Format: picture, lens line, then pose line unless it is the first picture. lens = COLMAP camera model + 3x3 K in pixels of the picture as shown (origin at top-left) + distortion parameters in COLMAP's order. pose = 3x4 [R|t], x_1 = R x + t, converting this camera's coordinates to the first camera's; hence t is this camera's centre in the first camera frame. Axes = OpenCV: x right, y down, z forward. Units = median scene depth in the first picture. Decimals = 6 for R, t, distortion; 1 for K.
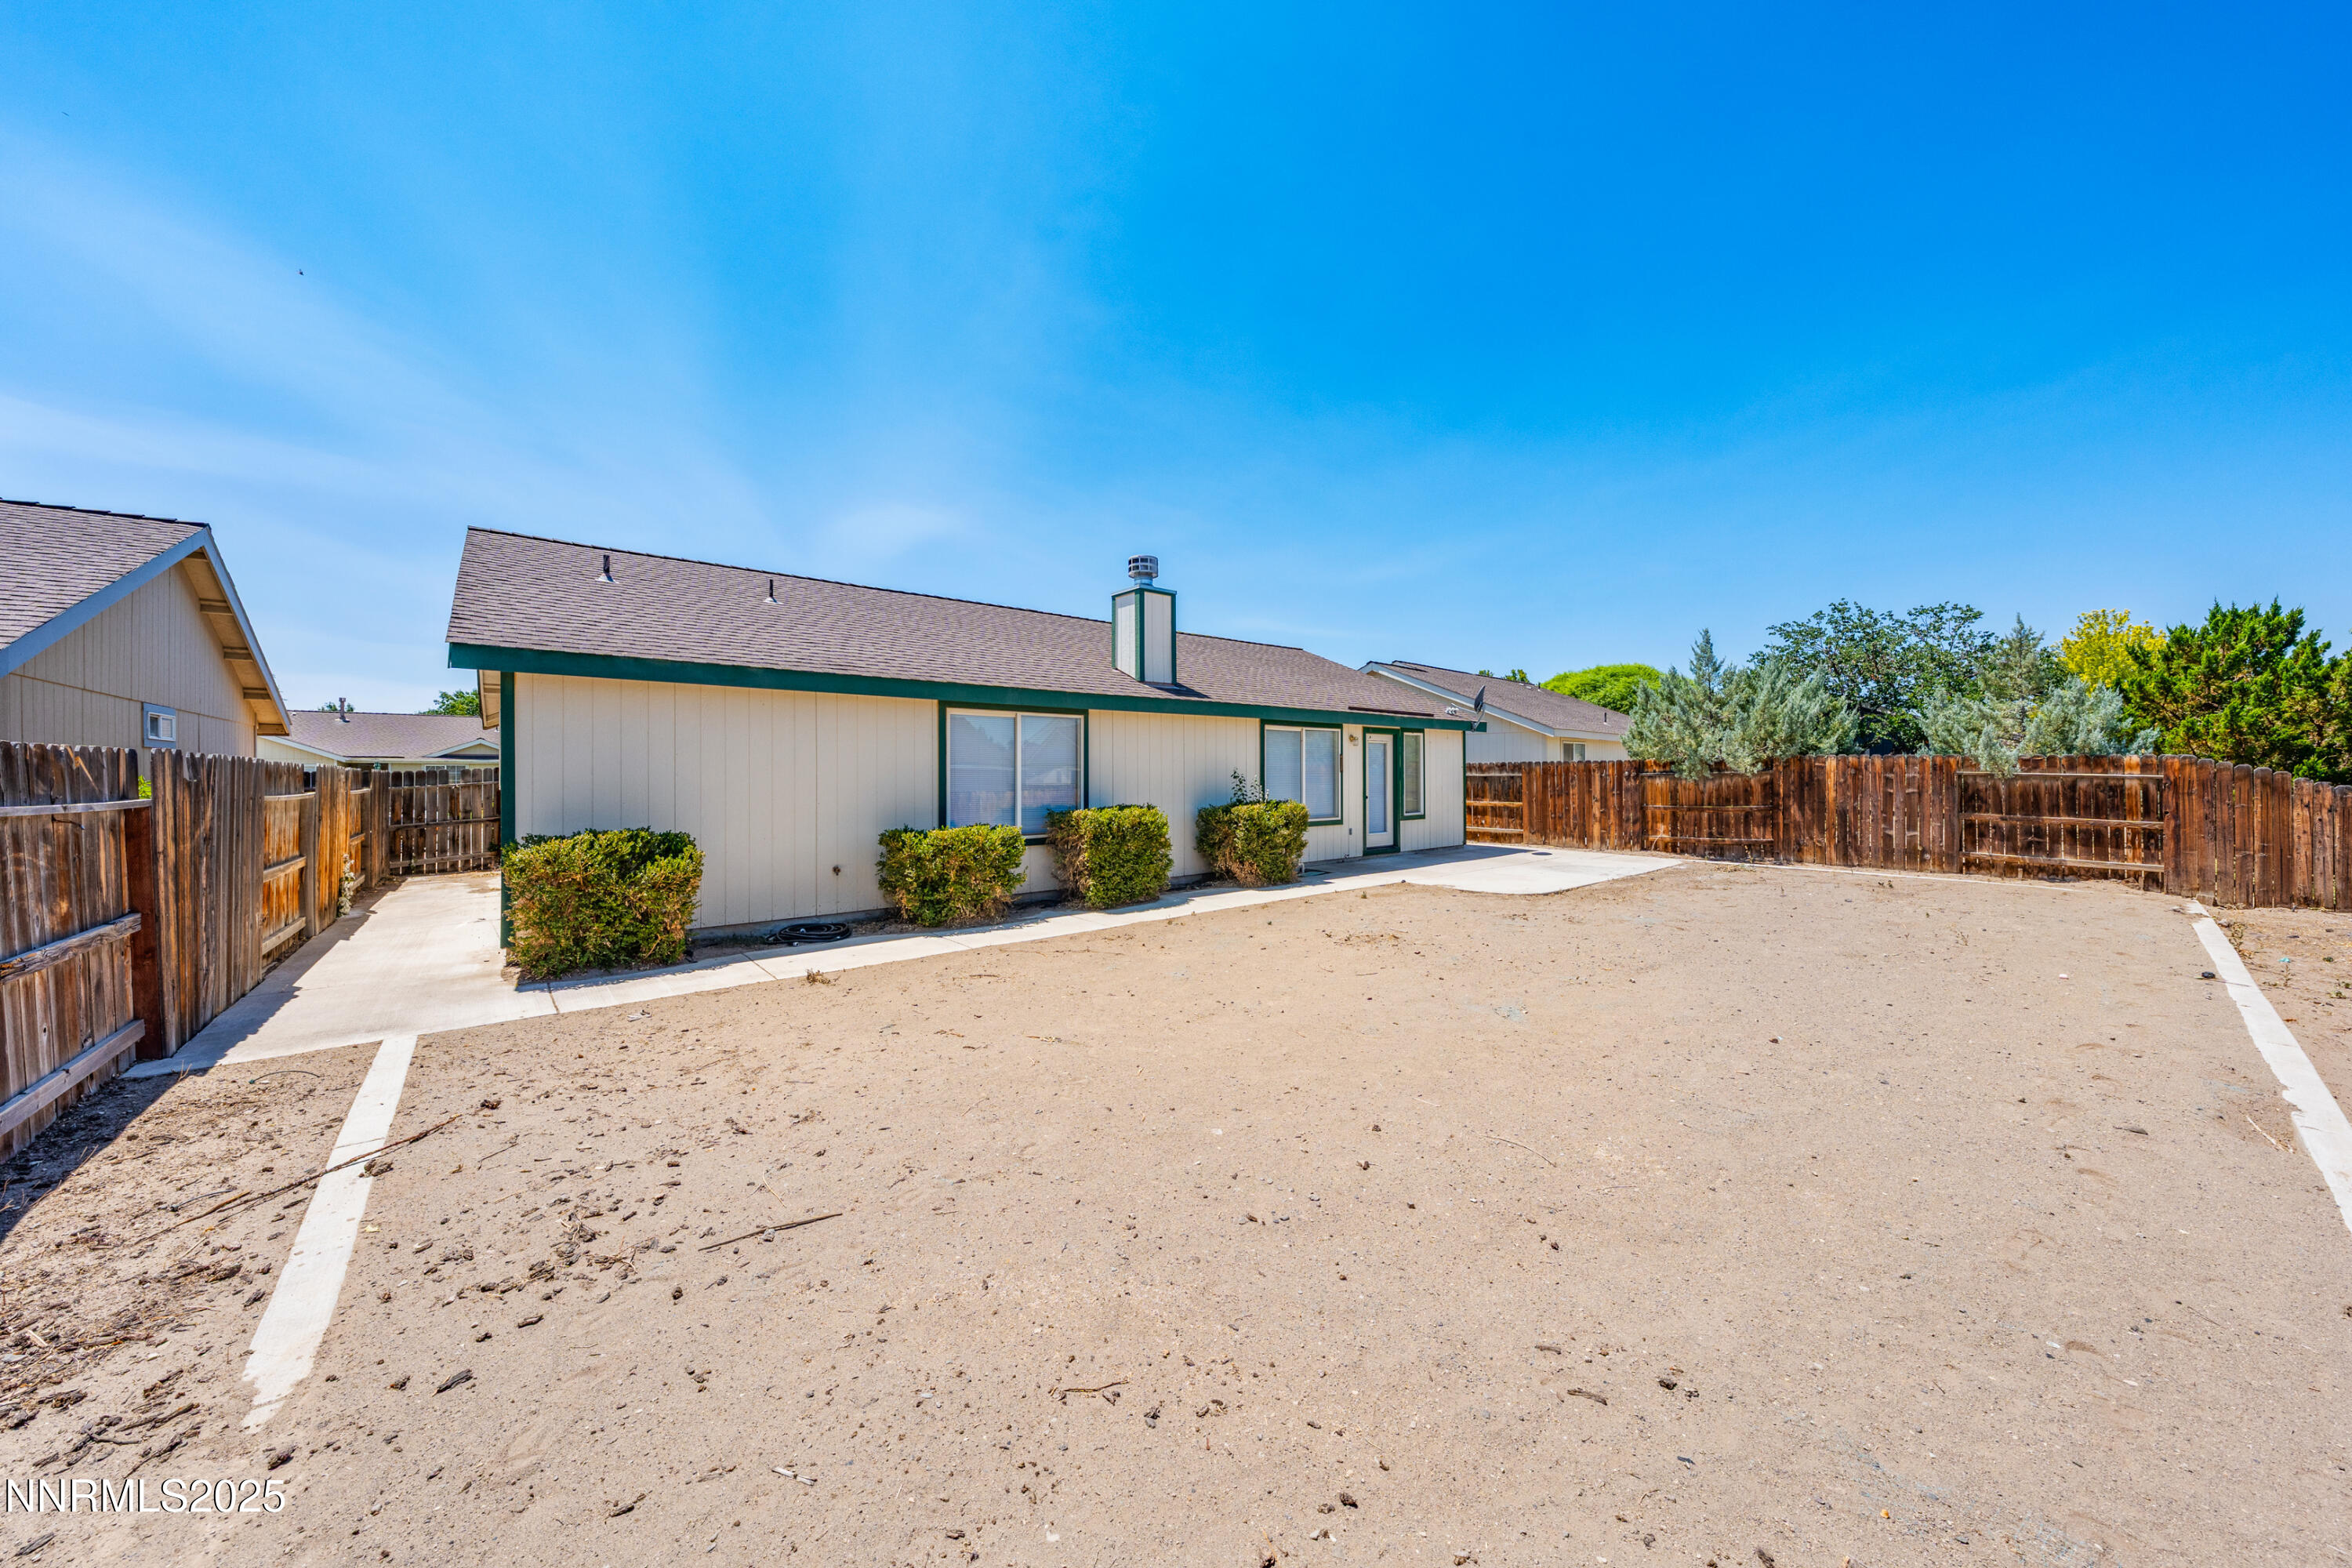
lens RADIAL K [[804.7, 0, 1187.8], [0, 804.7, 781.4], [0, 0, 1]] dist [0.000042, -0.000061]
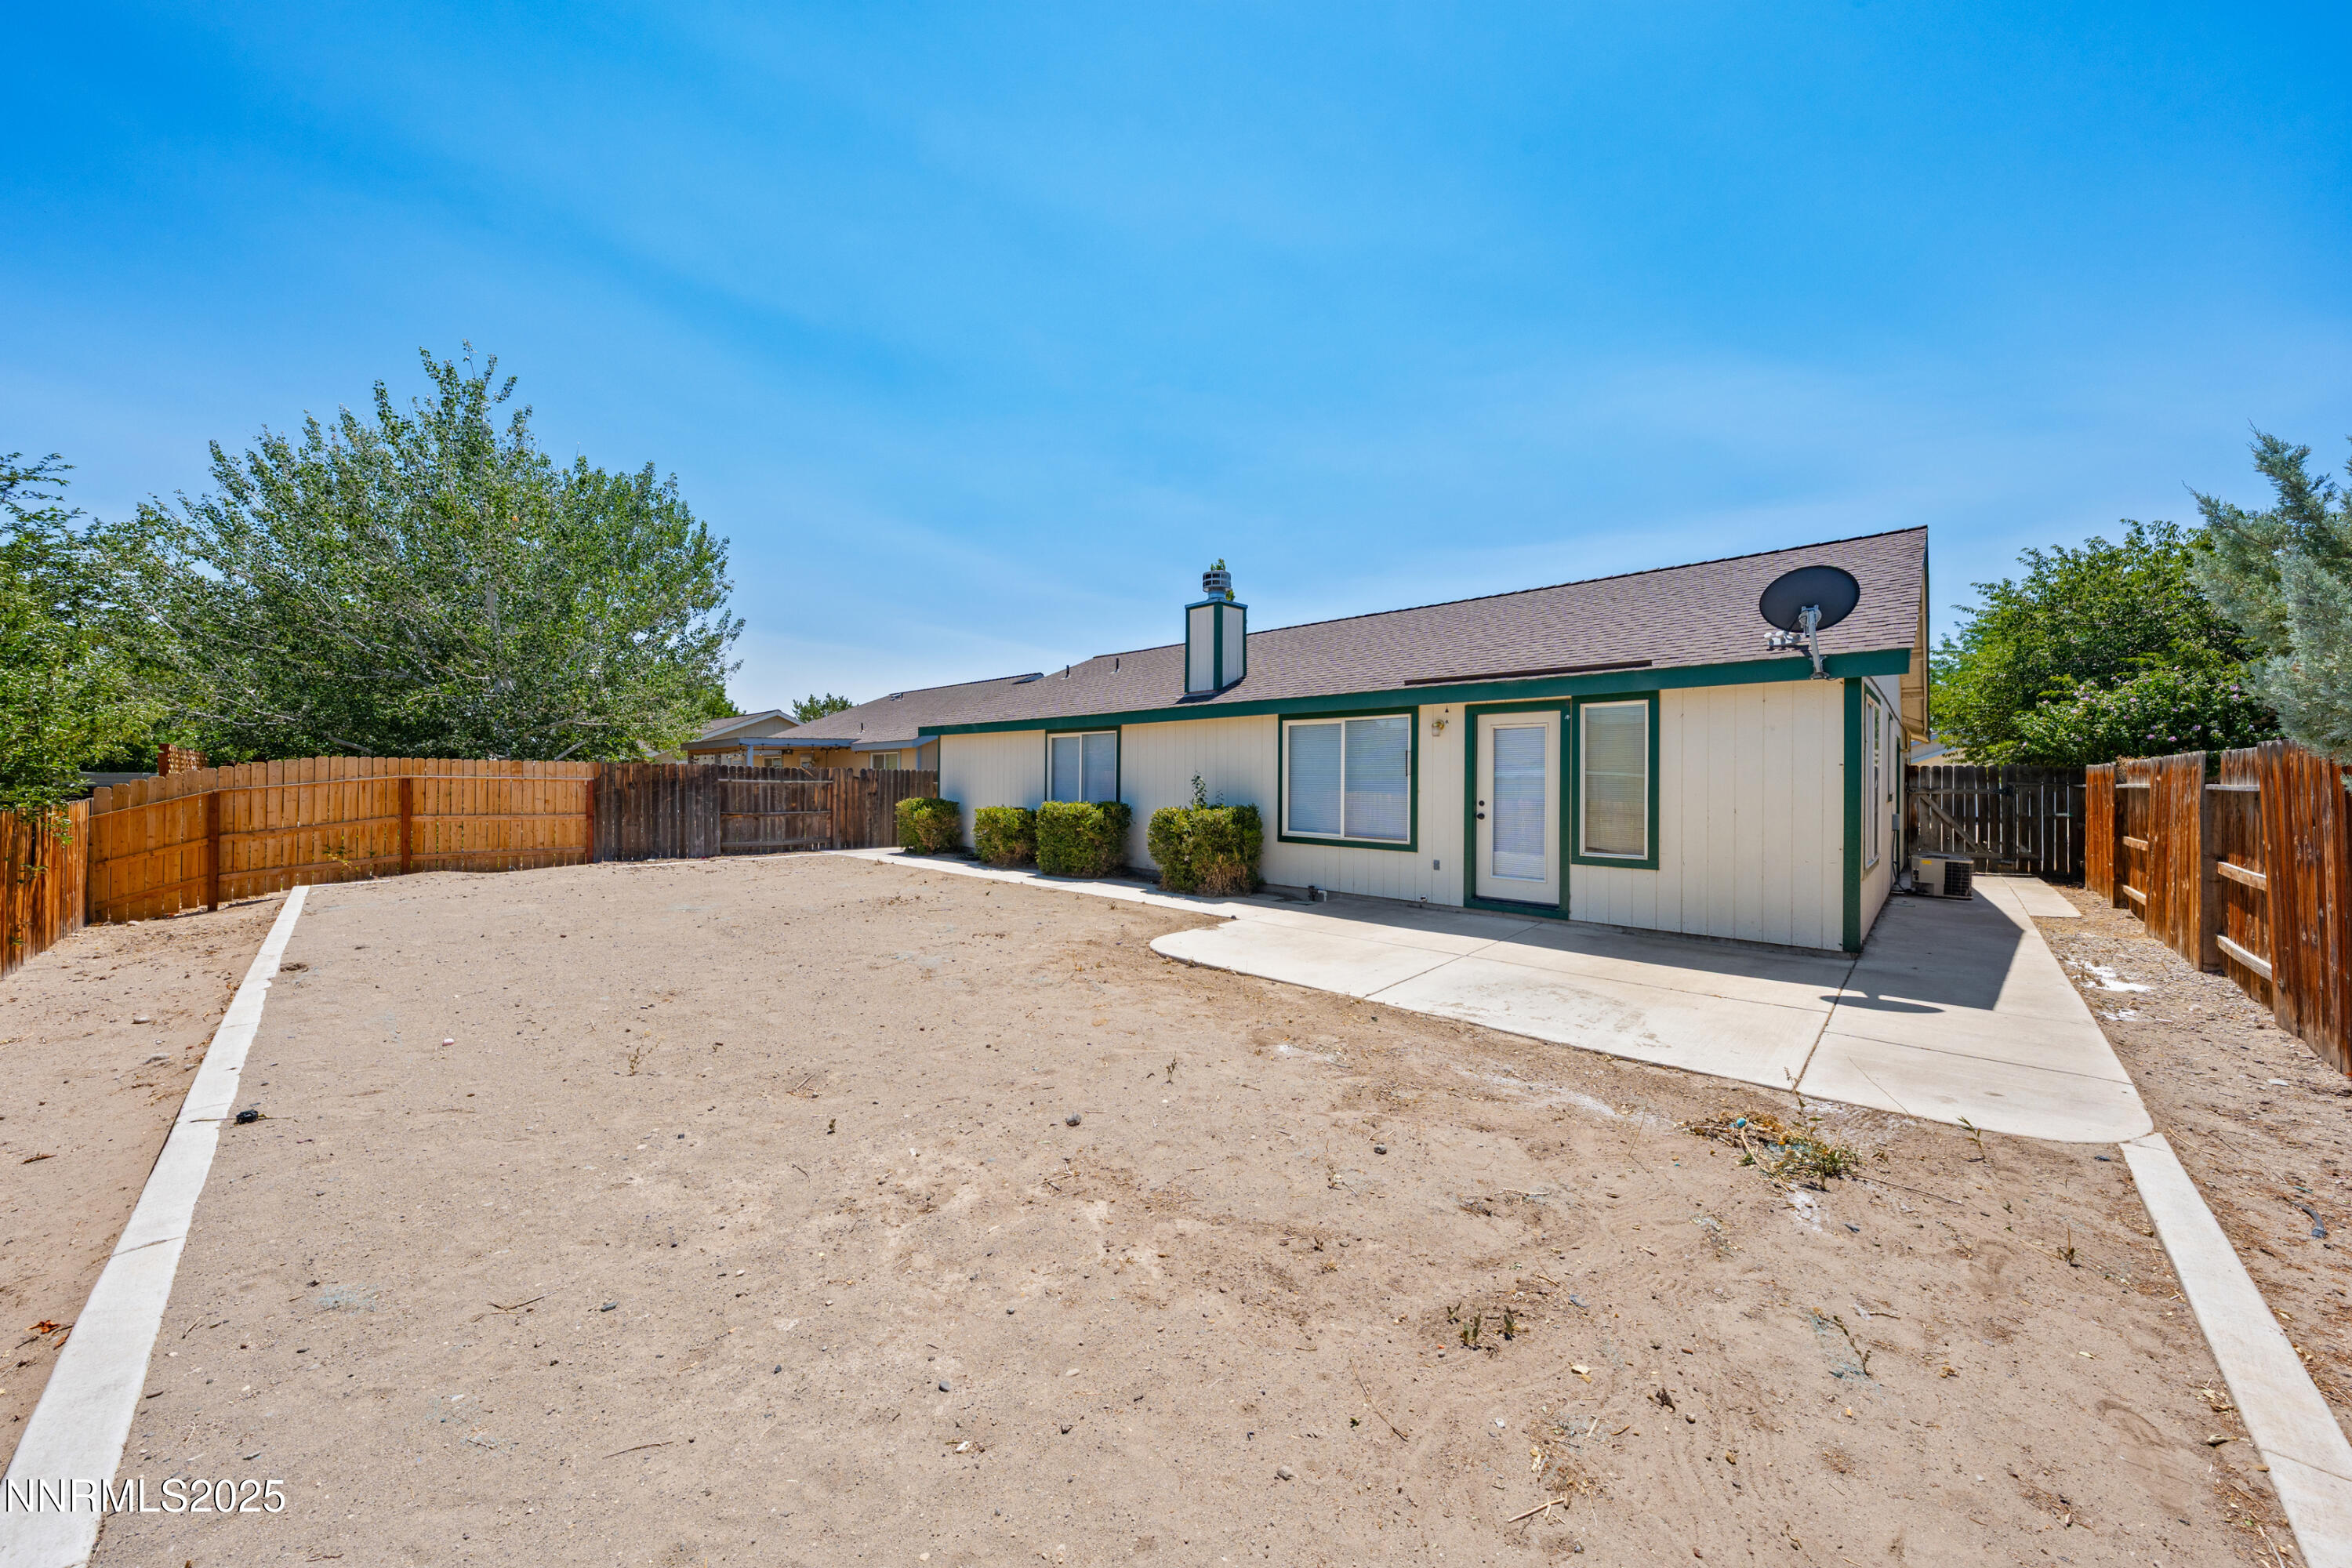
lens RADIAL K [[804.7, 0, 1176.8], [0, 804.7, 778.7], [0, 0, 1]] dist [0.000042, -0.000061]
pose [[0.097192, 0.006297, -0.995246, 0.856954], [-0.014124, 0.999888, 0.004947, -0.009674], [0.995165, 0.013576, 0.097270, 0.726495]]
